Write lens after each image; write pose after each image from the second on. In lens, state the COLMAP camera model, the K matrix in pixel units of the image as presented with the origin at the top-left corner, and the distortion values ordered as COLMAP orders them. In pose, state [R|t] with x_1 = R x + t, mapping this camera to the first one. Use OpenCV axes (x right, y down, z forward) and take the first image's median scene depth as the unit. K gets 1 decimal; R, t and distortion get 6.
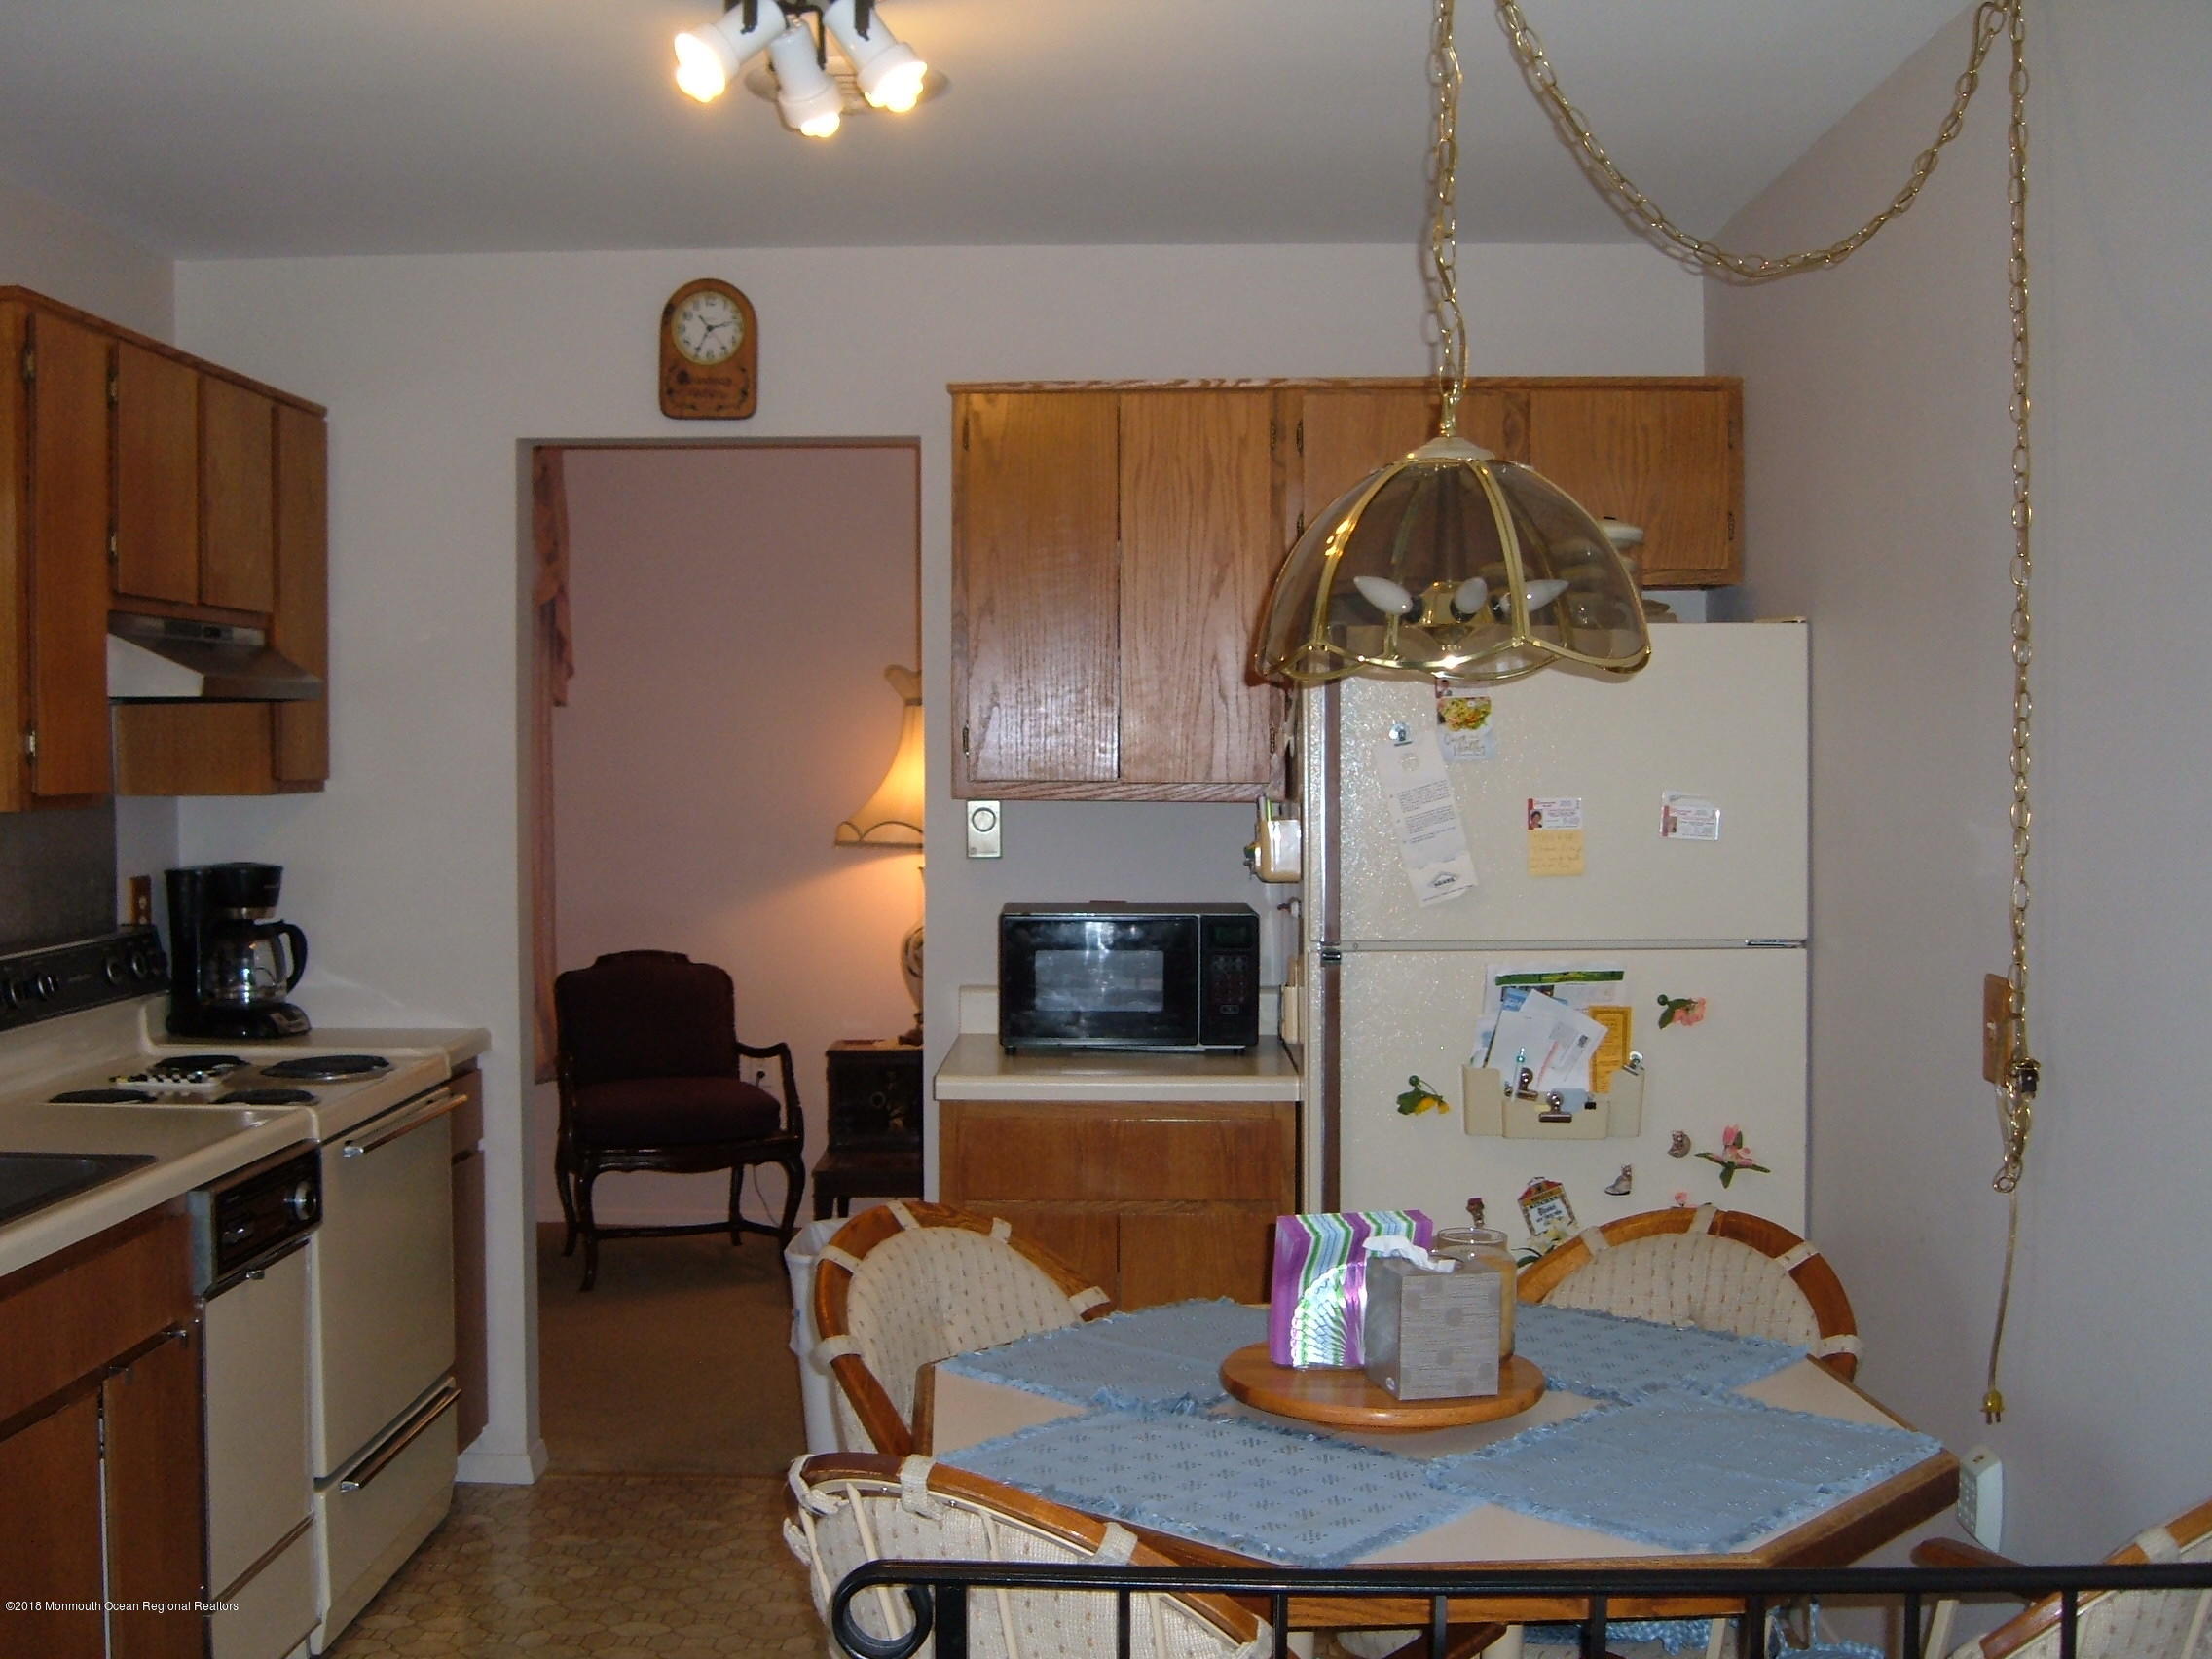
lens RADIAL K [[2476.9, 0, 1070.5], [0, 2476.9, 836.4], [0, 0, 1]] dist [-0.133956, 0.062462]
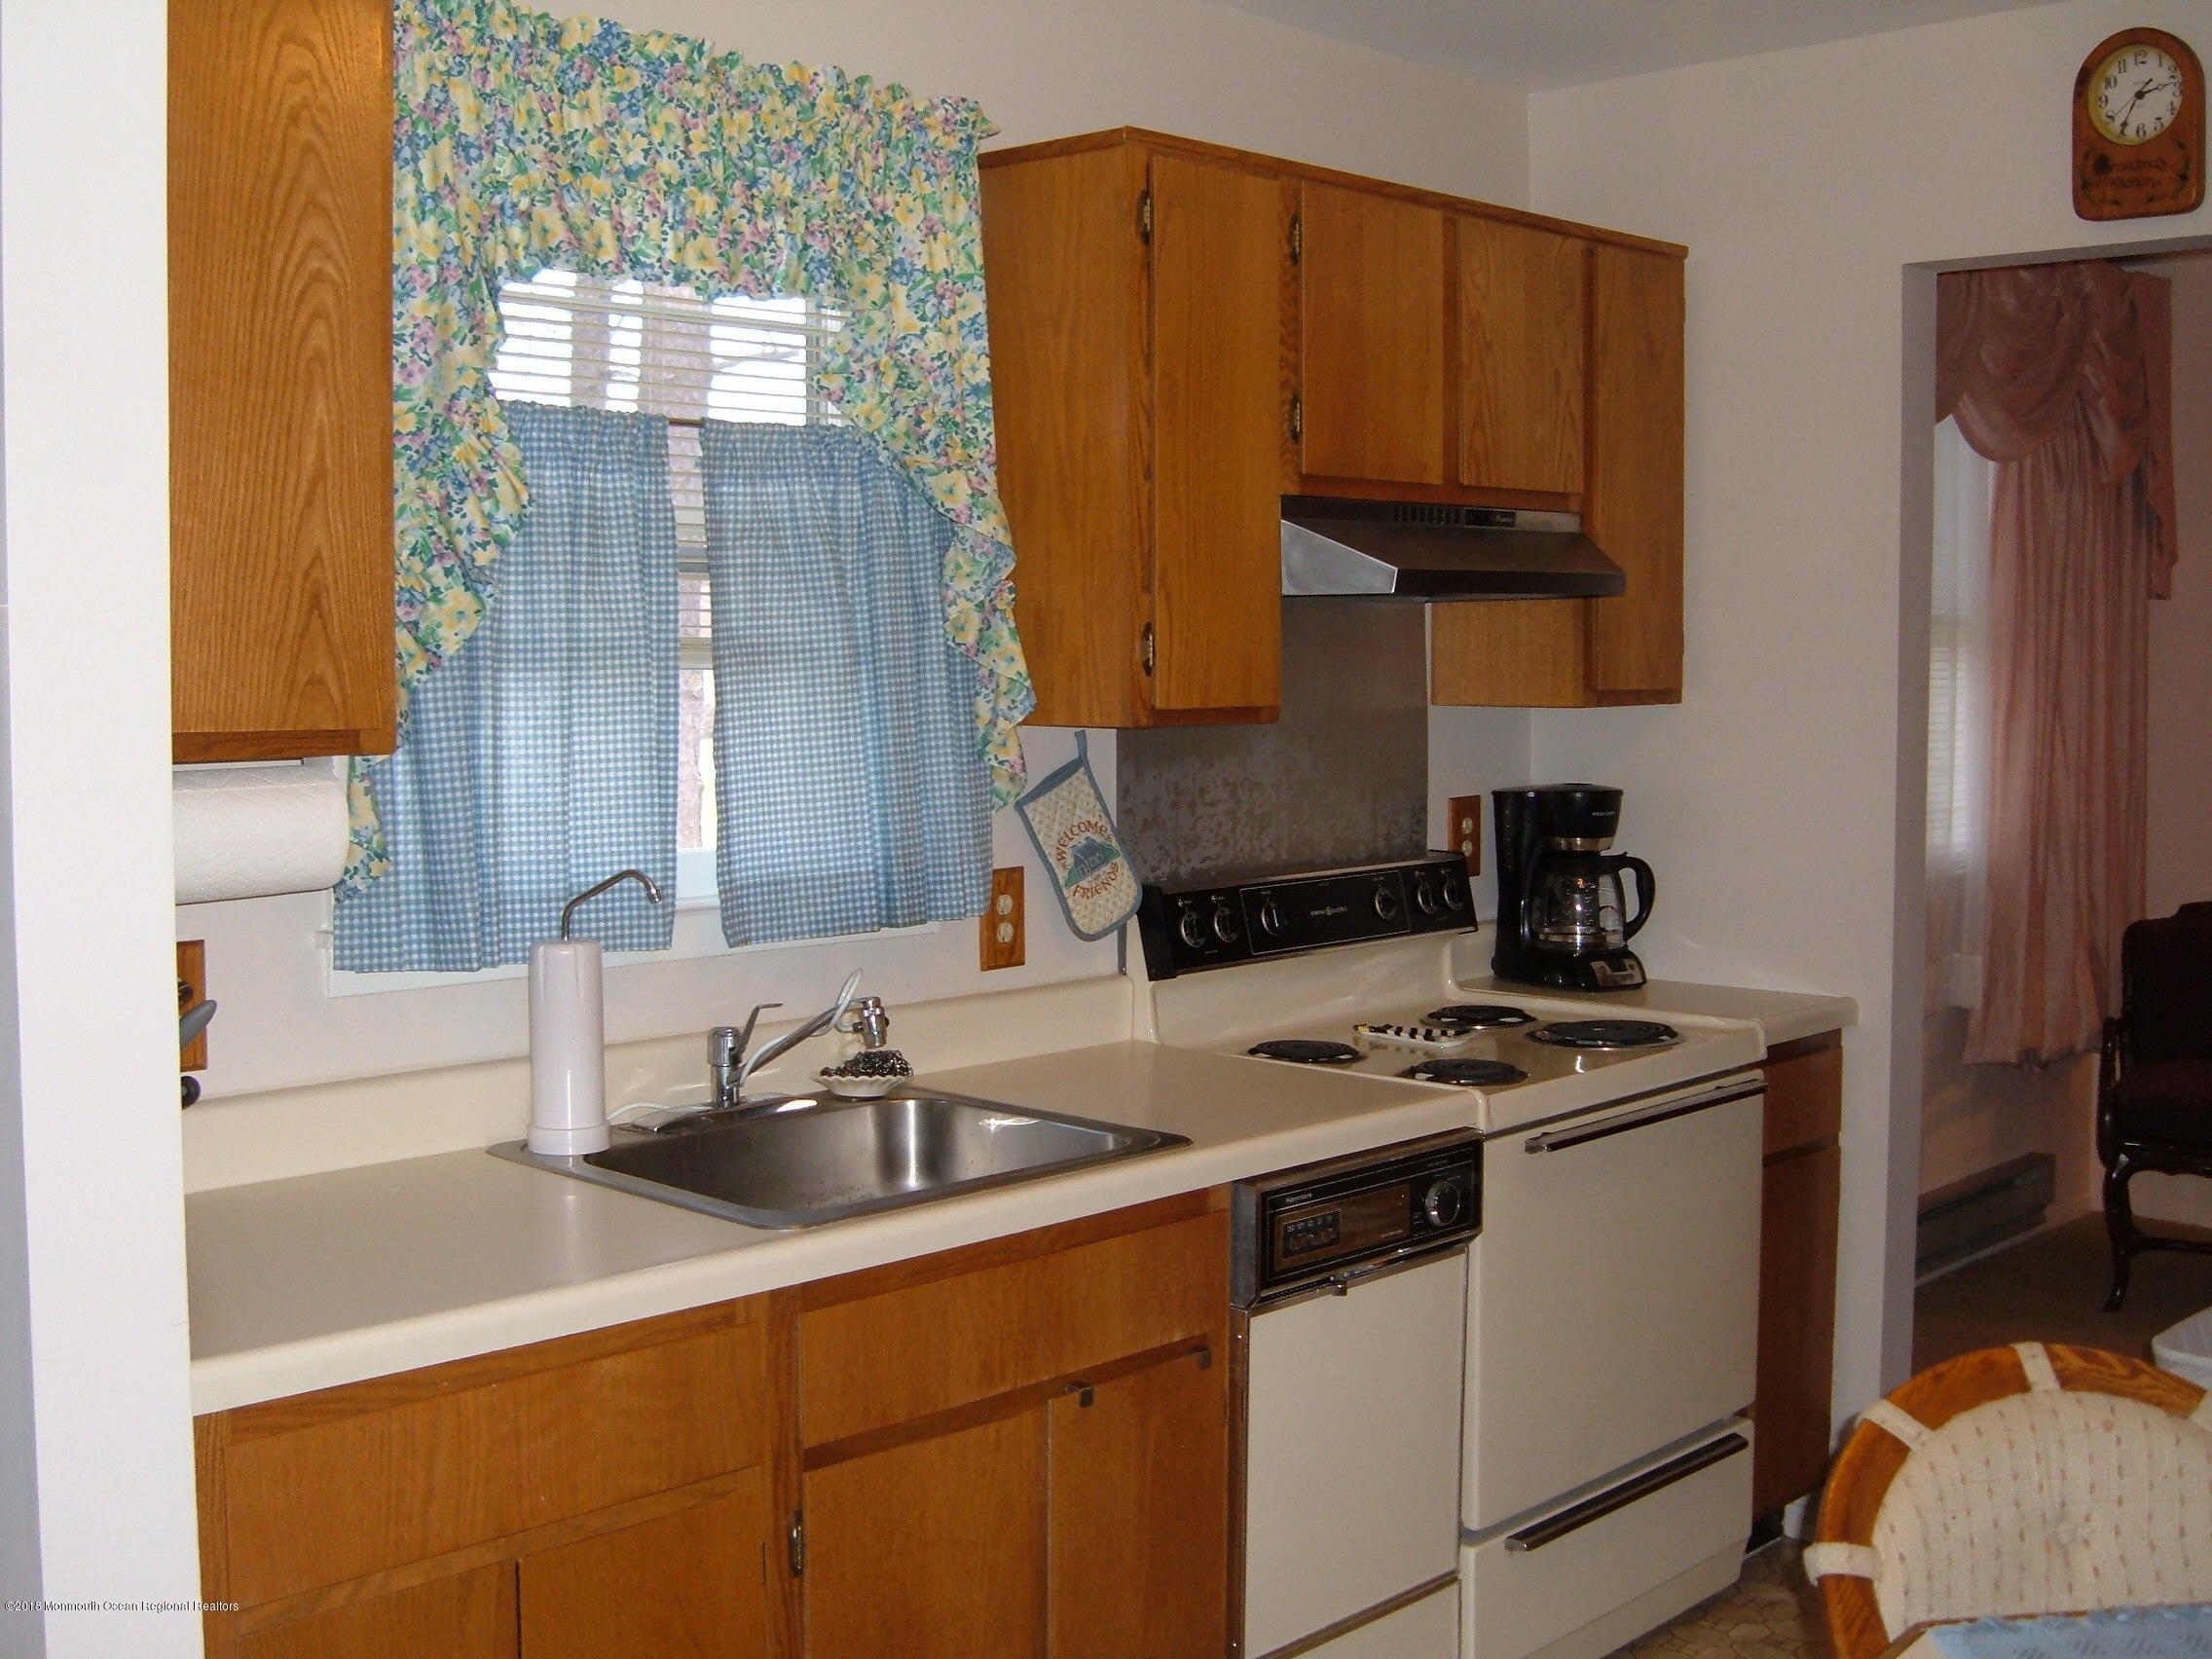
lens RADIAL K [[2476.9, 0, 1070.5], [0, 2476.9, 836.4], [0, 0, 1]] dist [-0.133956, 0.062462]
pose [[0.735439, 0.048487, -0.675854, 0.119439], [-0.018797, 0.998513, 0.051180, -0.012254], [0.677330, -0.024936, 0.735256, 0.239400]]
